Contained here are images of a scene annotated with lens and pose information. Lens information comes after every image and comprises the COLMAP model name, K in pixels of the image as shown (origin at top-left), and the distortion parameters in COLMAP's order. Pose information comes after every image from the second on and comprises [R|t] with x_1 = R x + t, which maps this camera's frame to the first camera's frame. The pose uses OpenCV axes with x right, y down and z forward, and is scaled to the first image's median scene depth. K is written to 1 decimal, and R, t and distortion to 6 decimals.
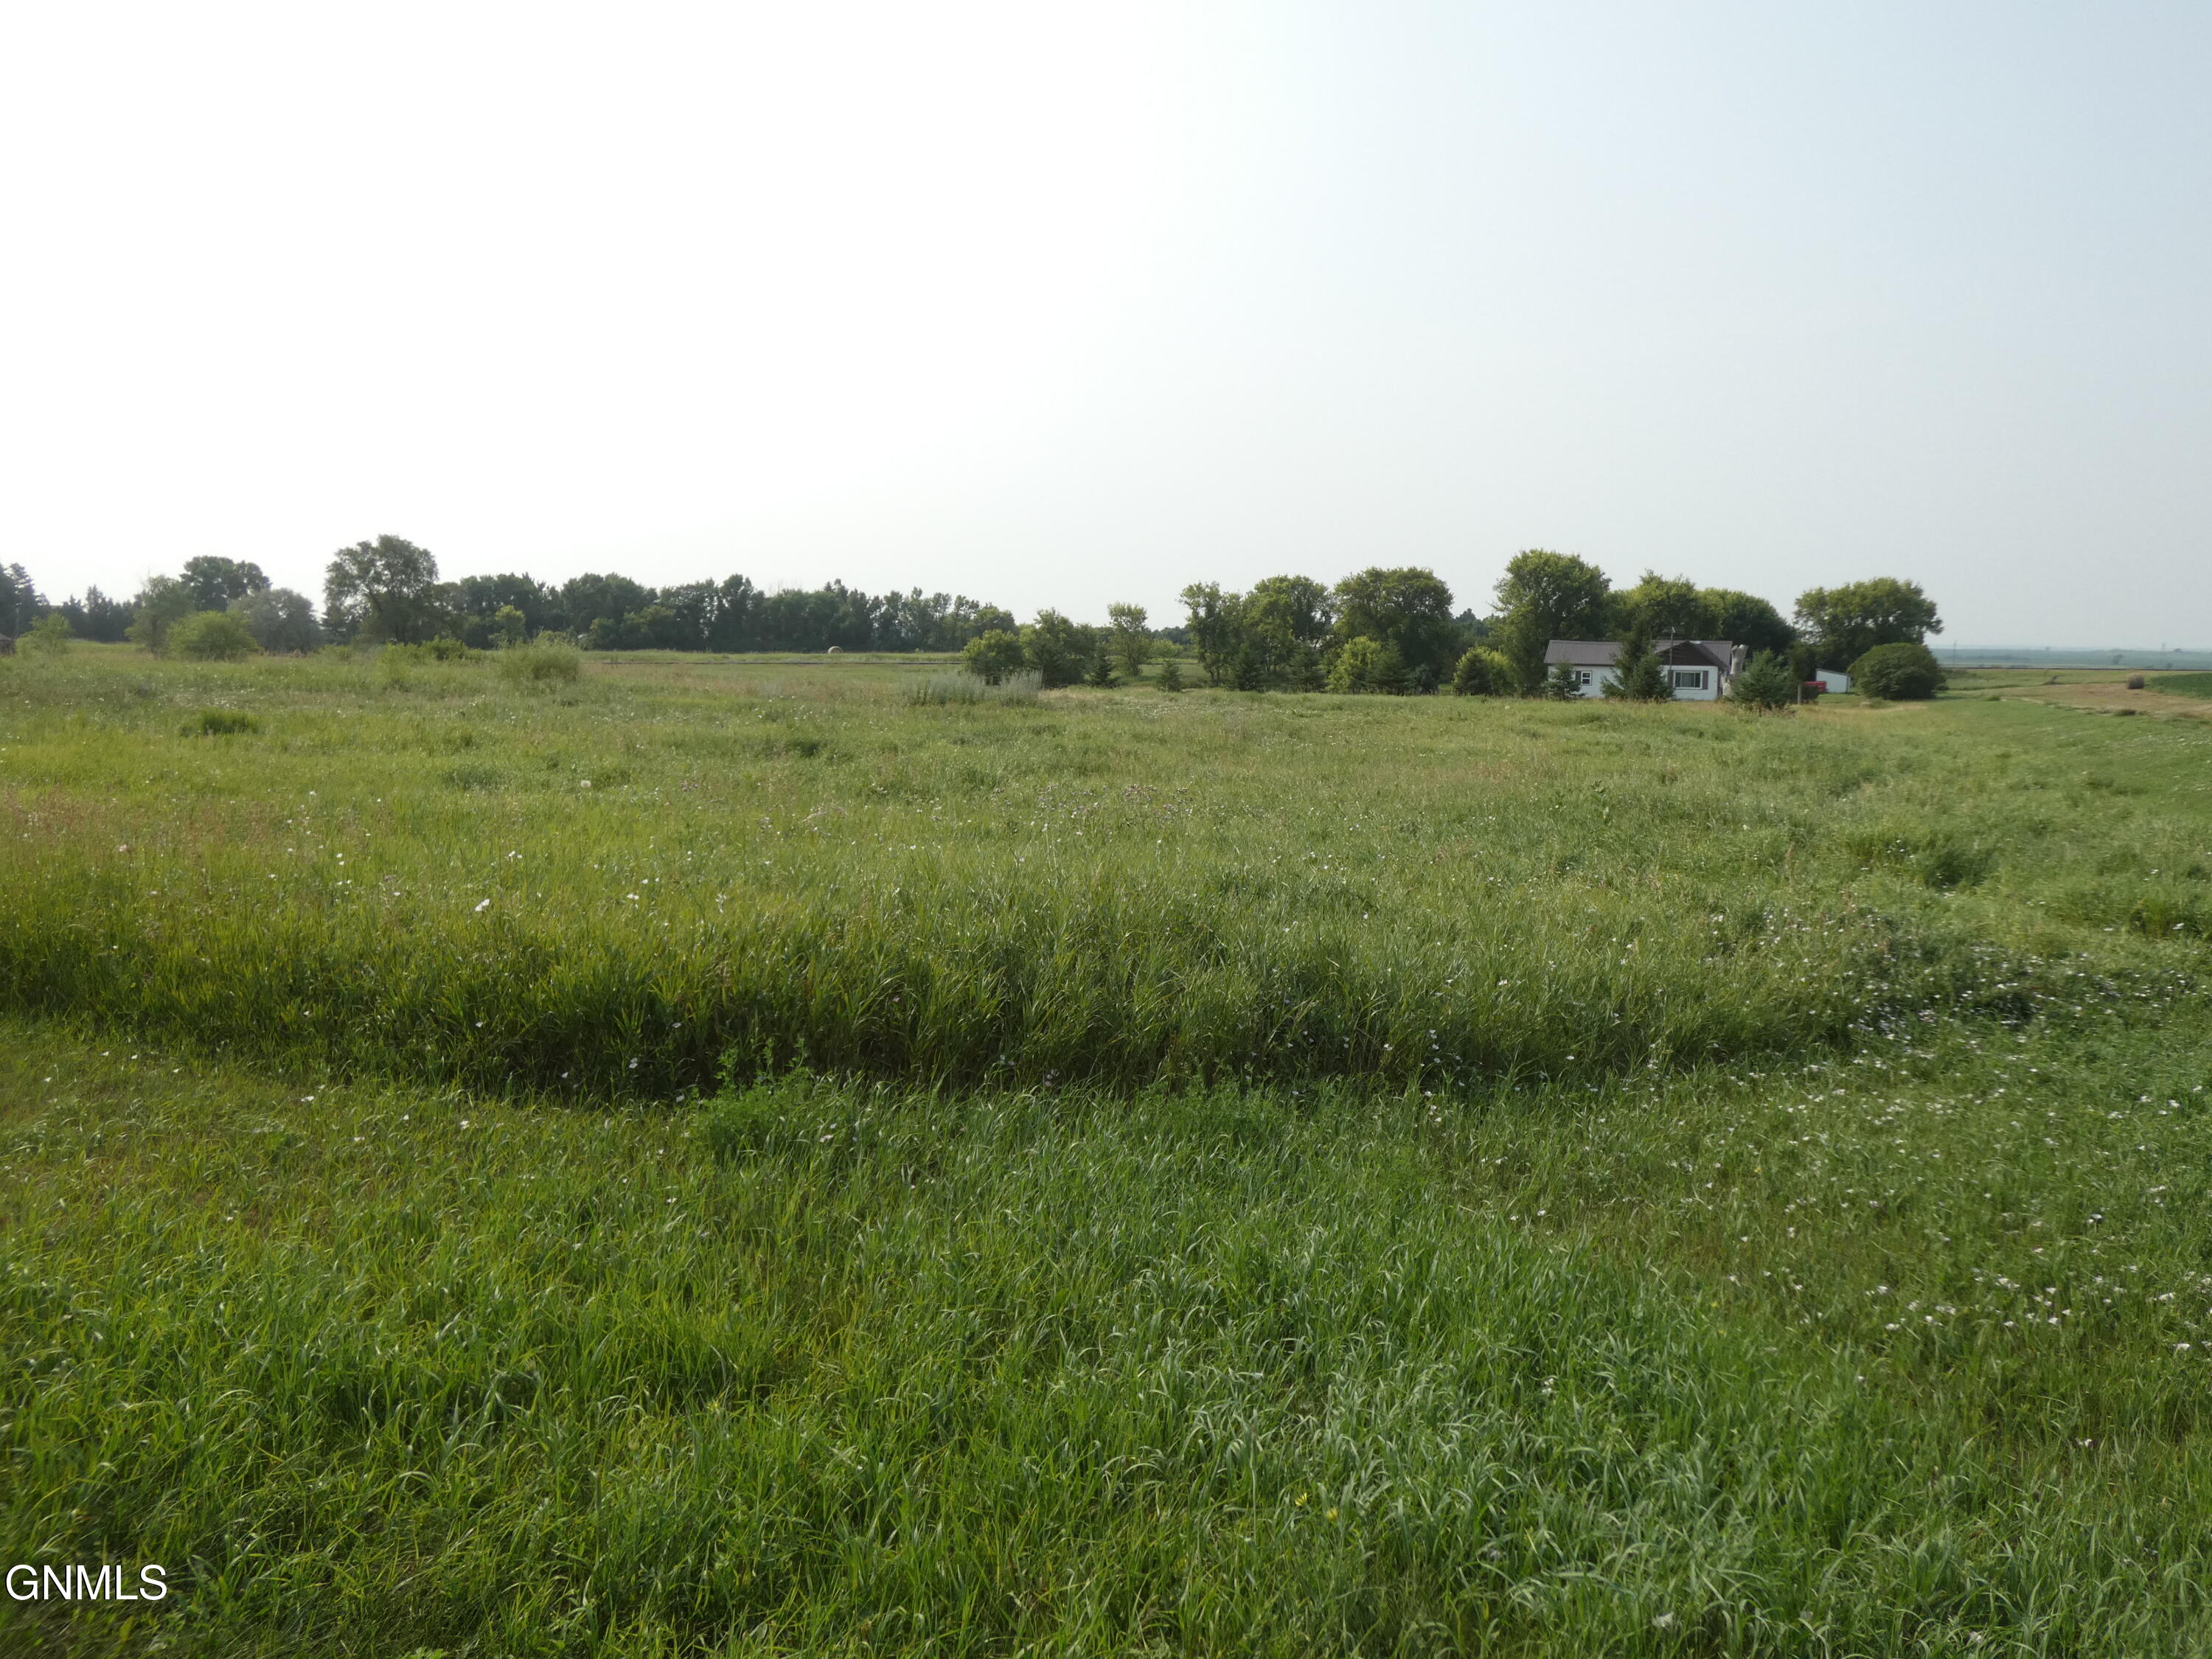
lens RADIAL K [[1681.4, 0, 1126.7], [0, 1681.4, 758.0], [0, 0, 1]] dist [-0.015978, -0.001959]
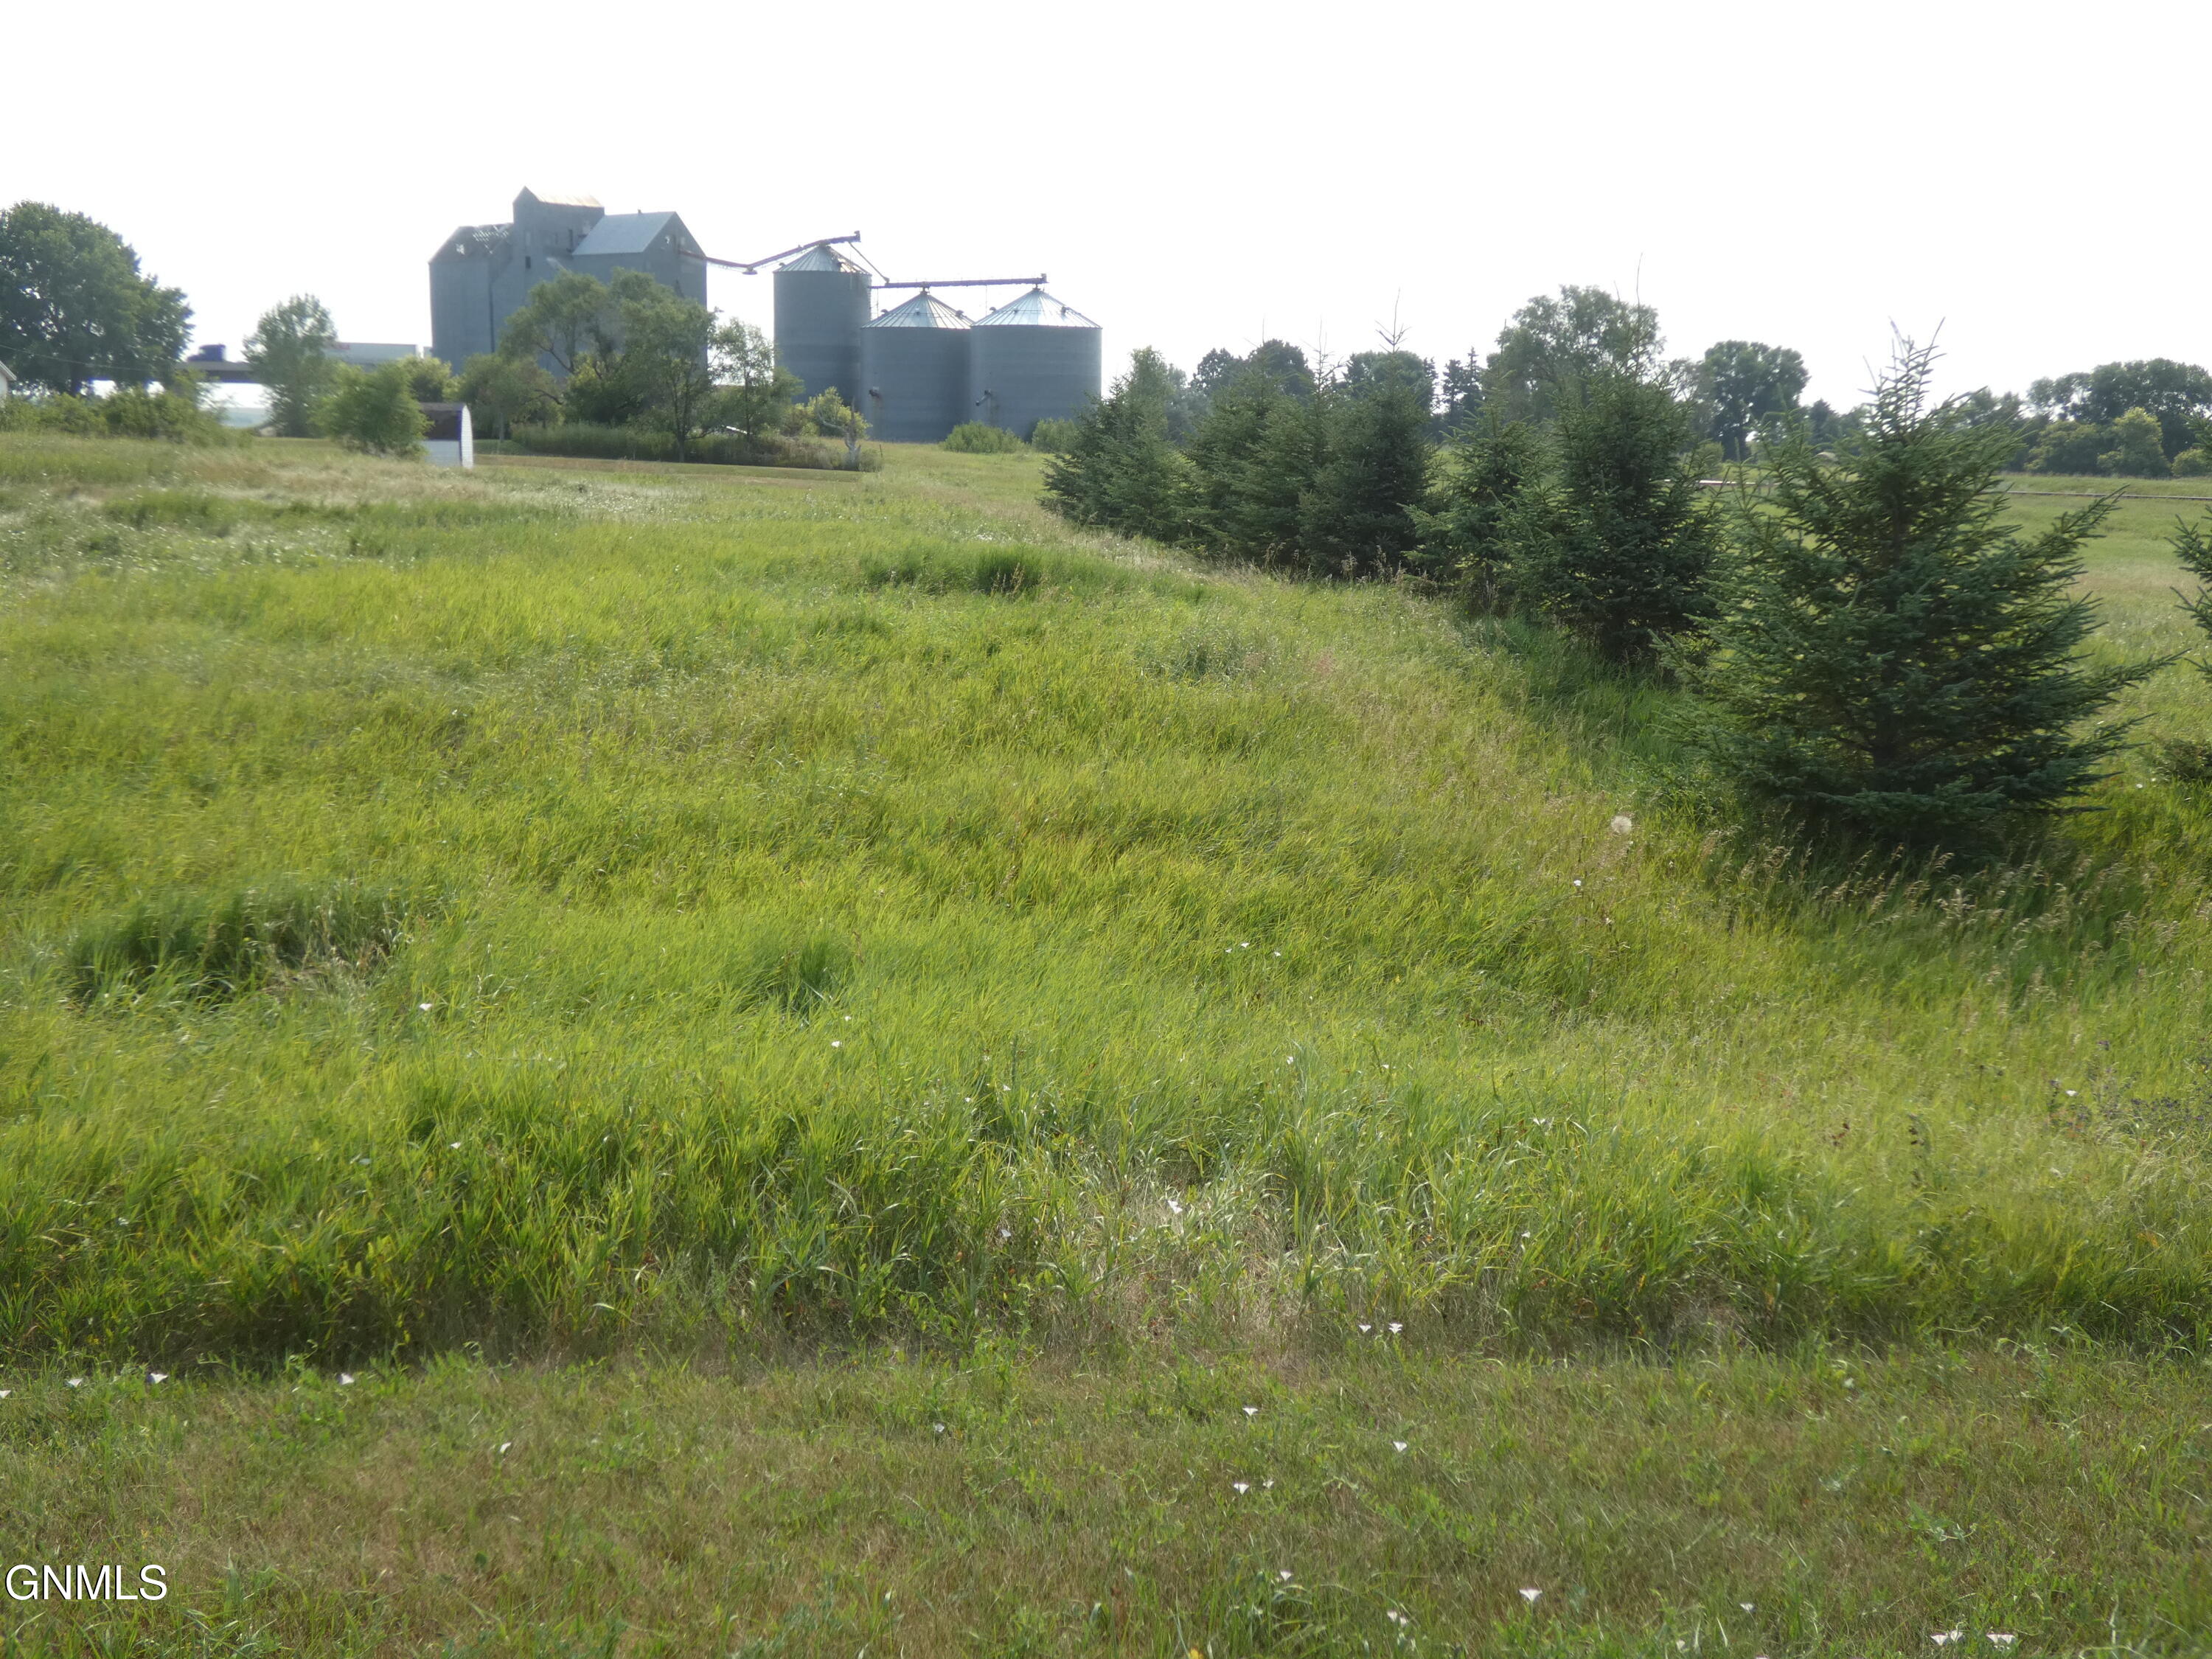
lens RADIAL K [[2203.8, 0, 1086.8], [0, 2203.8, 857.9], [0, 0, 1]] dist [-0.009475, 0.000000]
pose [[0.534225, 0.160447, -0.829976, 0.214429], [-0.077119, 0.986979, 0.141159, -0.016365], [0.841817, -0.011403, 0.539642, 0.361824]]
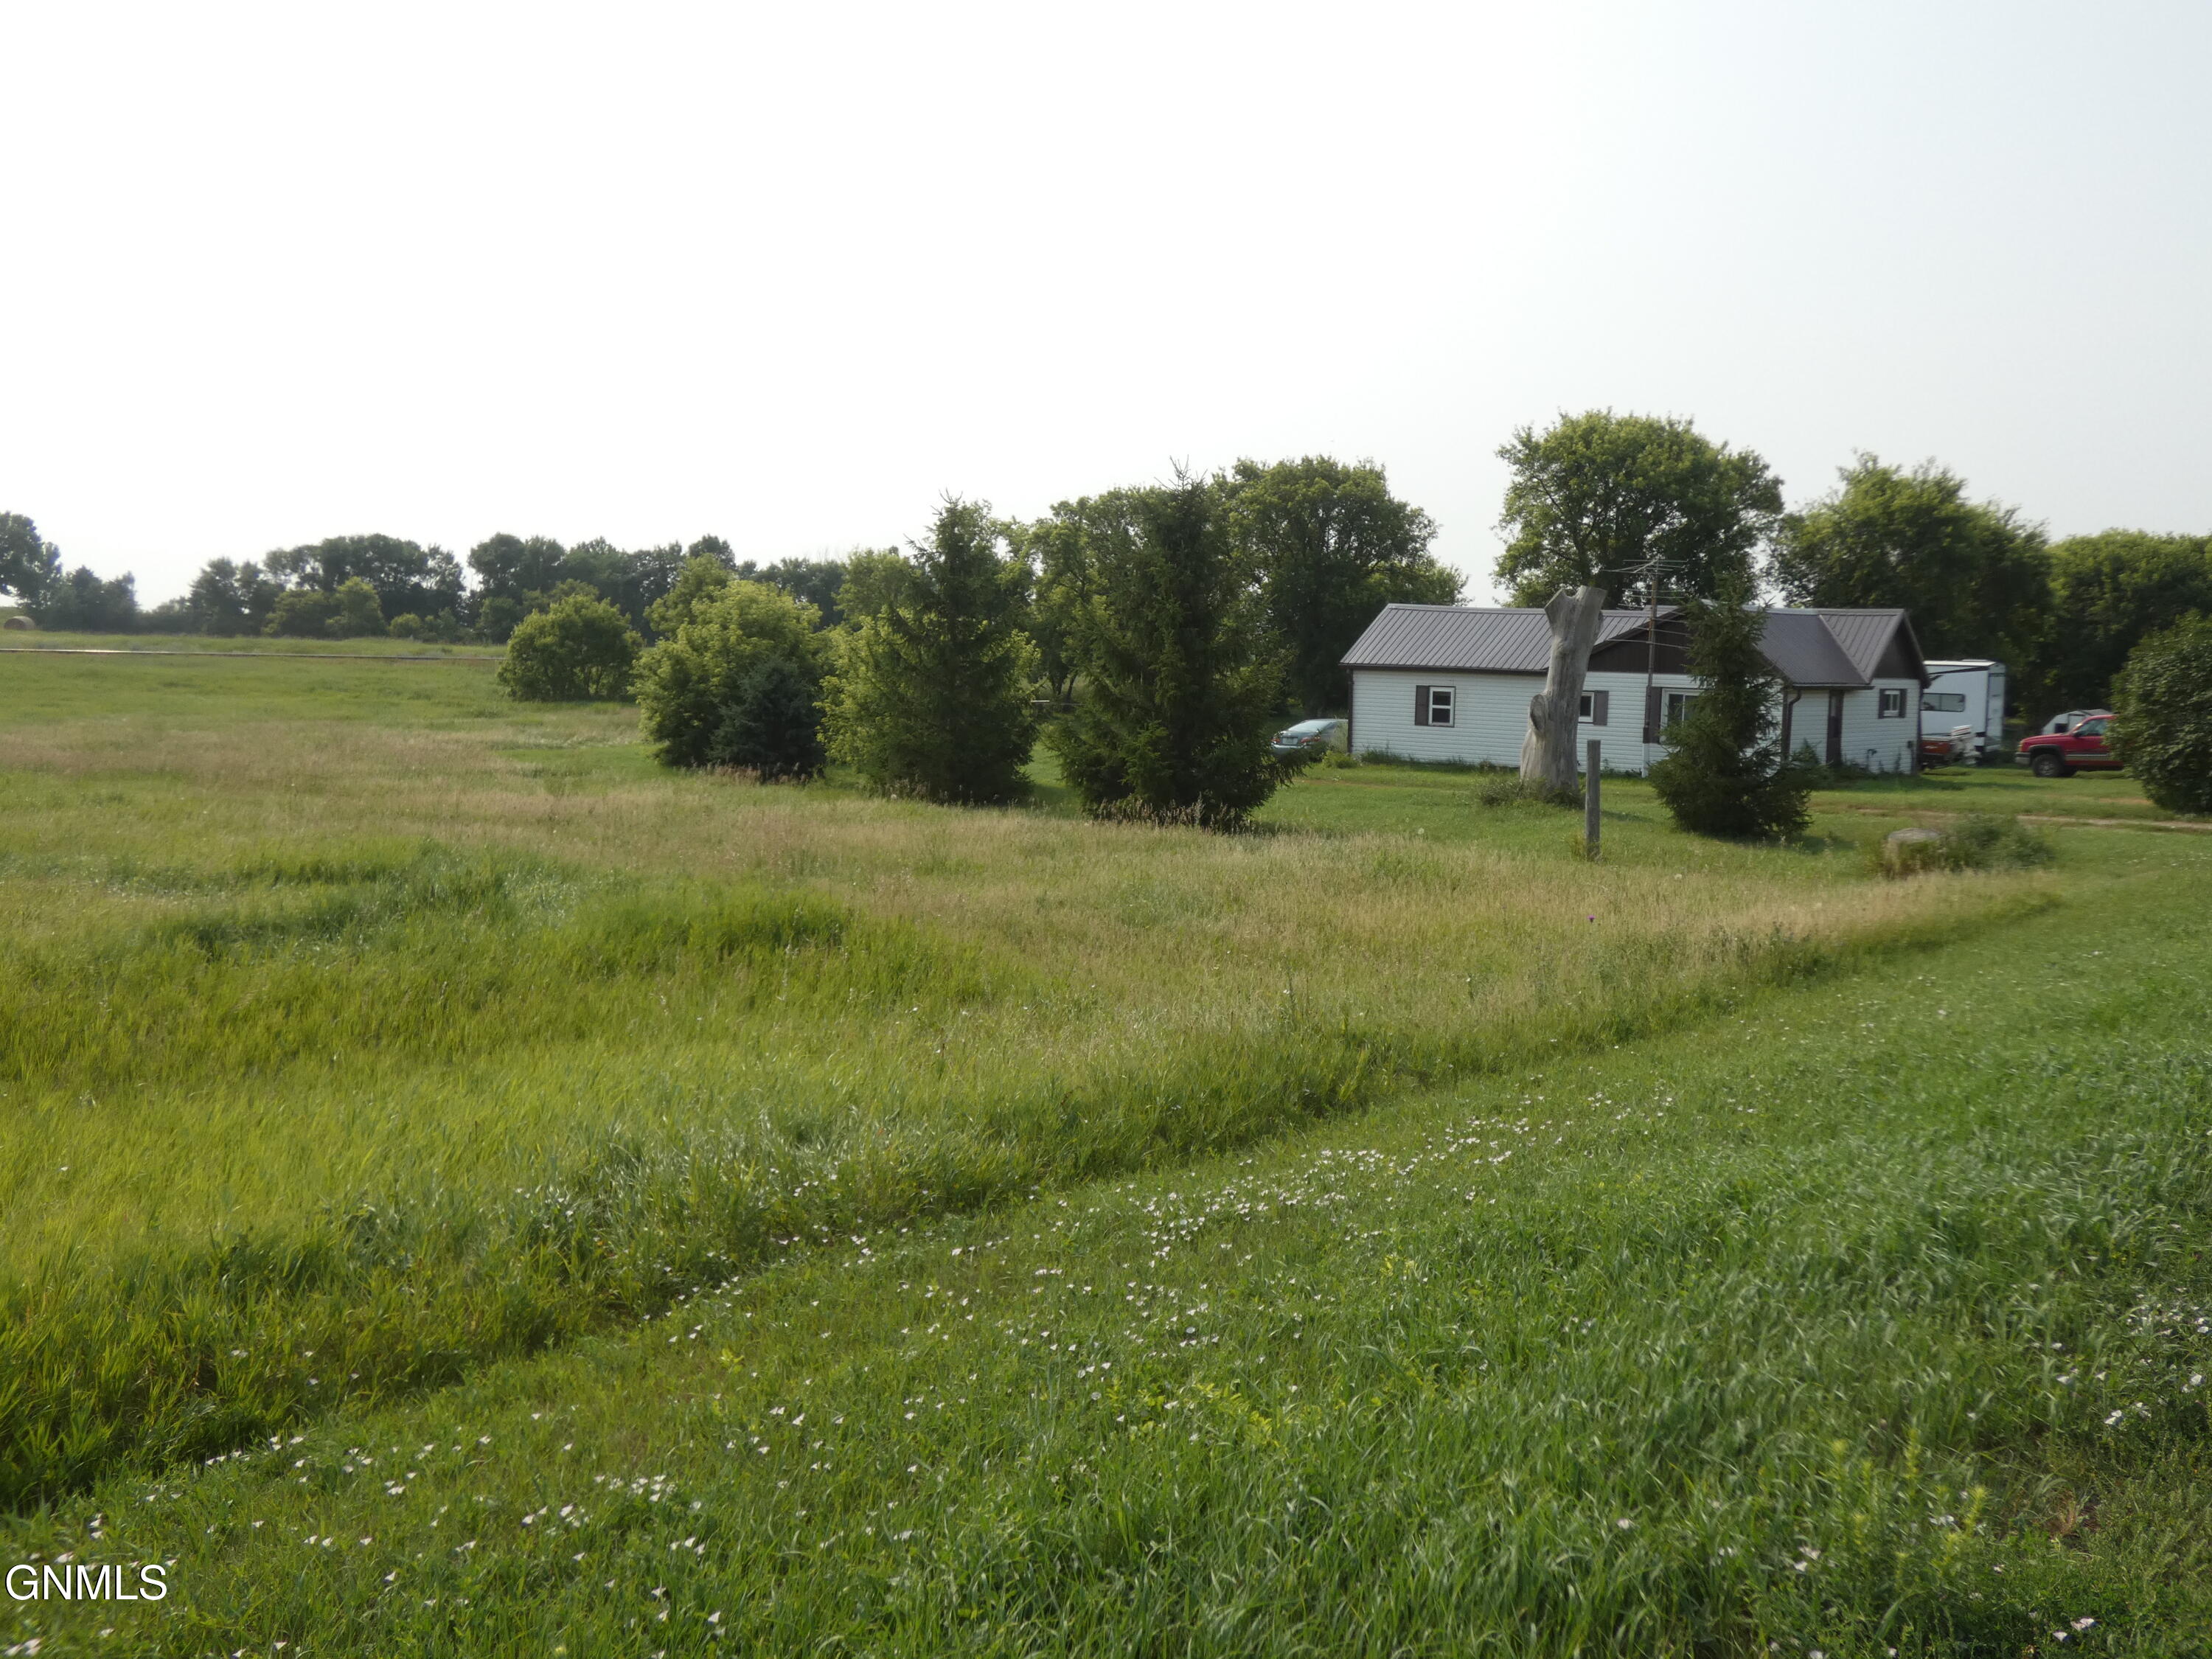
lens RADIAL K [[2006.5, 0, 1102.3], [0, 2006.5, 821.4], [0, 0, 1]] dist [-0.017641, 0.032193]
pose [[0.961101, 0.037666, -0.273618, 0.262737], [-0.034390, 0.999268, 0.016760, -0.022467], [0.274049, -0.006698, 0.961692, 0.461919]]
